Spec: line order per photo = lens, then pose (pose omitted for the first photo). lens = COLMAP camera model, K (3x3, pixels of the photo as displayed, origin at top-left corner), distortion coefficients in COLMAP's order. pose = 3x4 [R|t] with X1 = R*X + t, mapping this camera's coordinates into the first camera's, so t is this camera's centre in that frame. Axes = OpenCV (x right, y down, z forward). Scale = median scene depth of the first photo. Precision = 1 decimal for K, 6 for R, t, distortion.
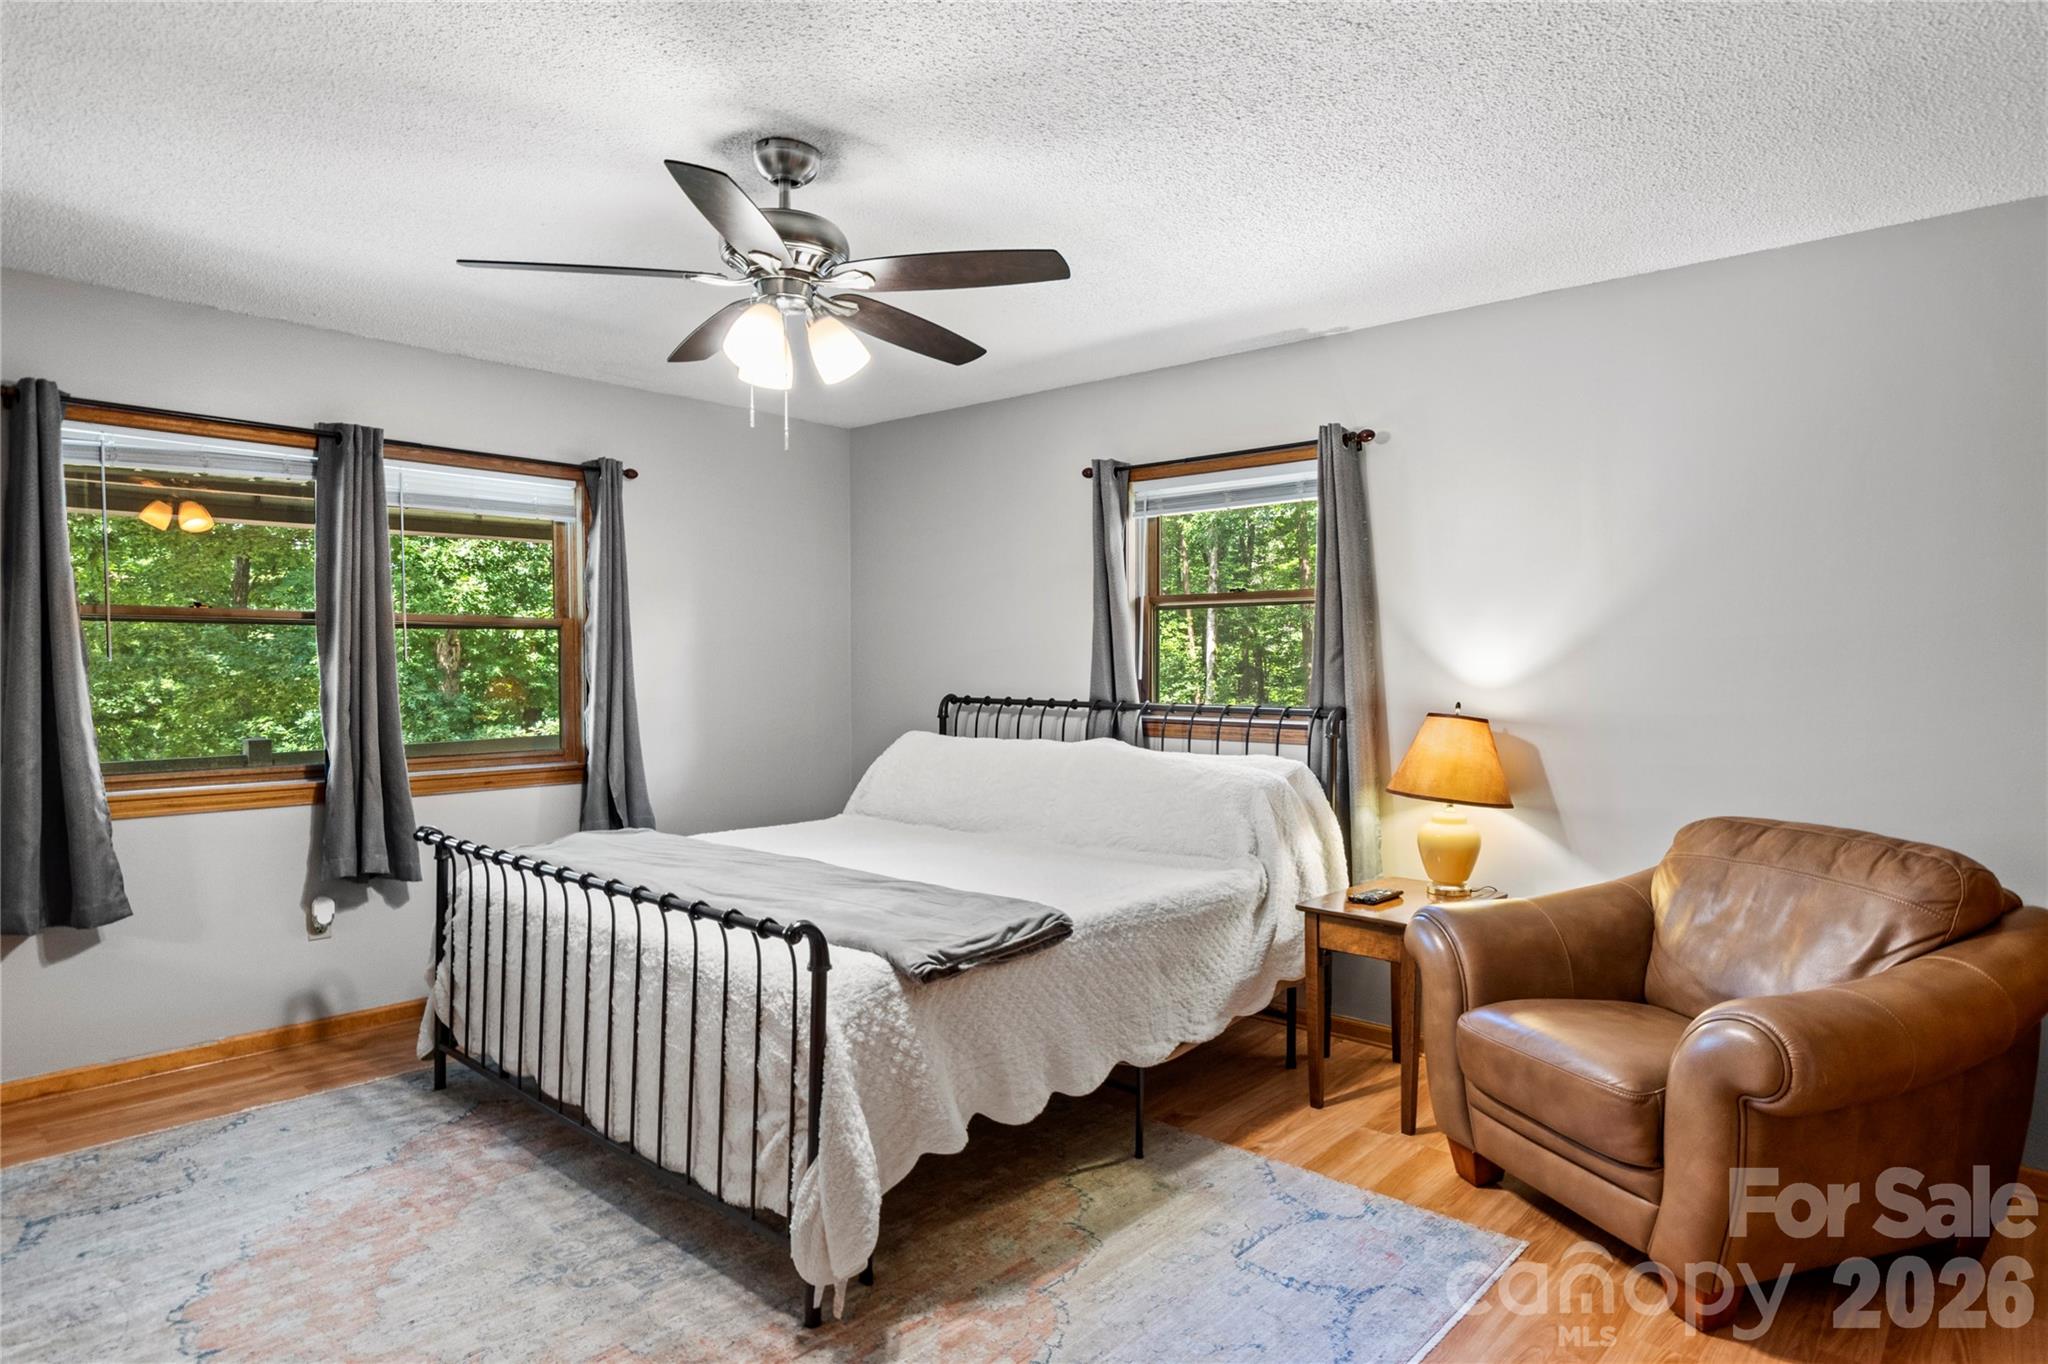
lens RADIAL K [[1168.0, 0, 1100.1], [0, 1168.0, 658.7], [0, 0, 1]] dist [-0.000143, -0.008842]
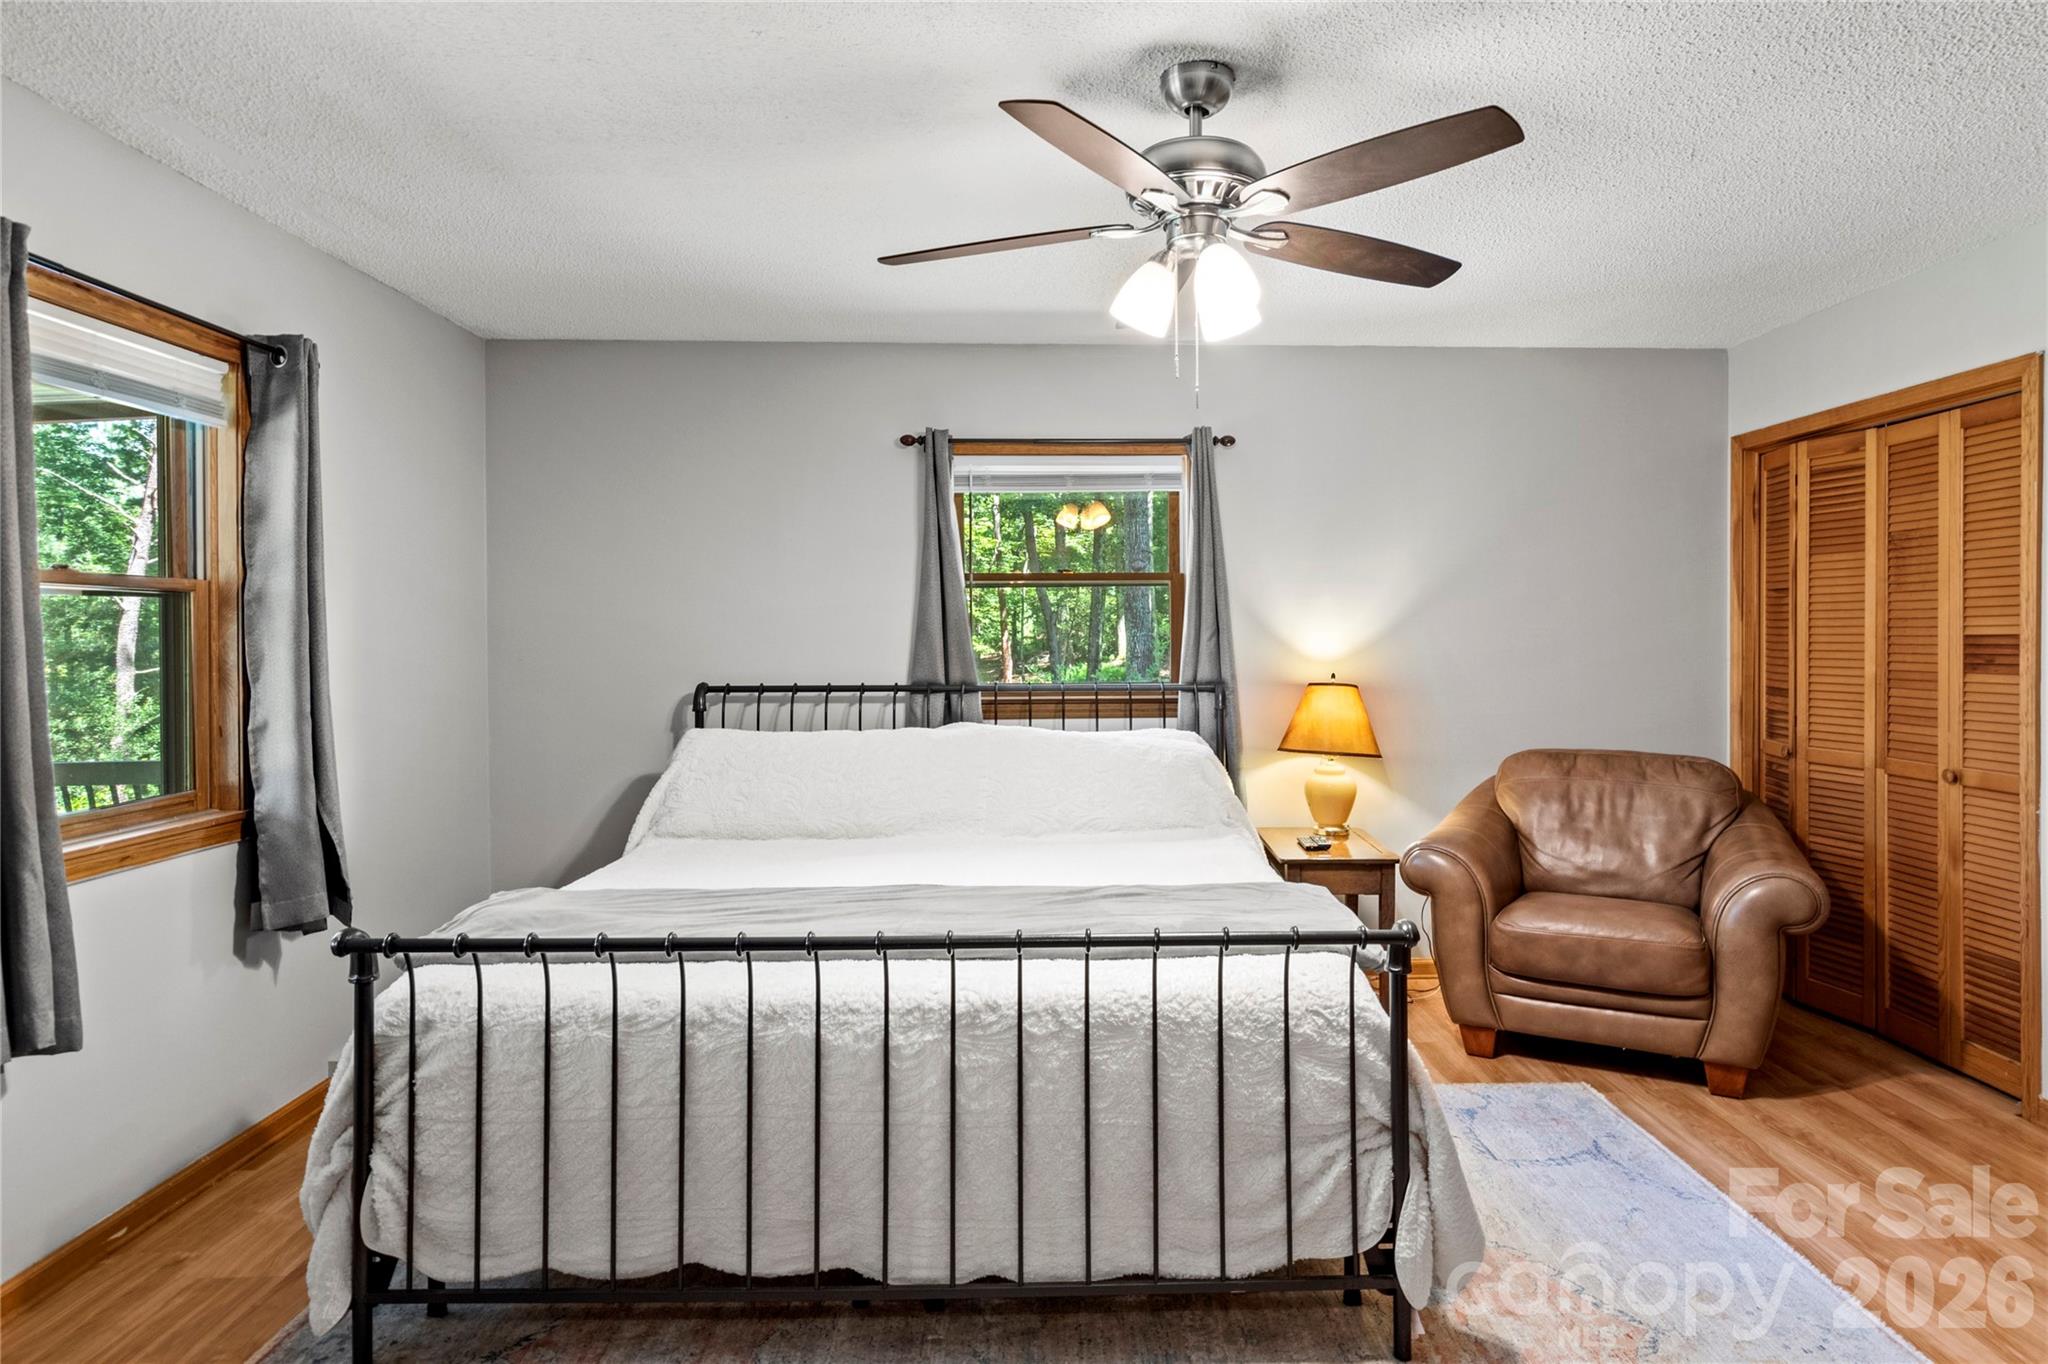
lens RADIAL K [[1123.5, 0, 1051.4], [0, 1123.5, 623.3], [0, 0, 1]] dist [-0.001011, -0.004603]
pose [[0.750310, 0.004440, 0.661071, -0.614666], [0.005444, 0.999902, -0.012895, -0.000560], [-0.661064, 0.013274, 0.750212, 0.298746]]
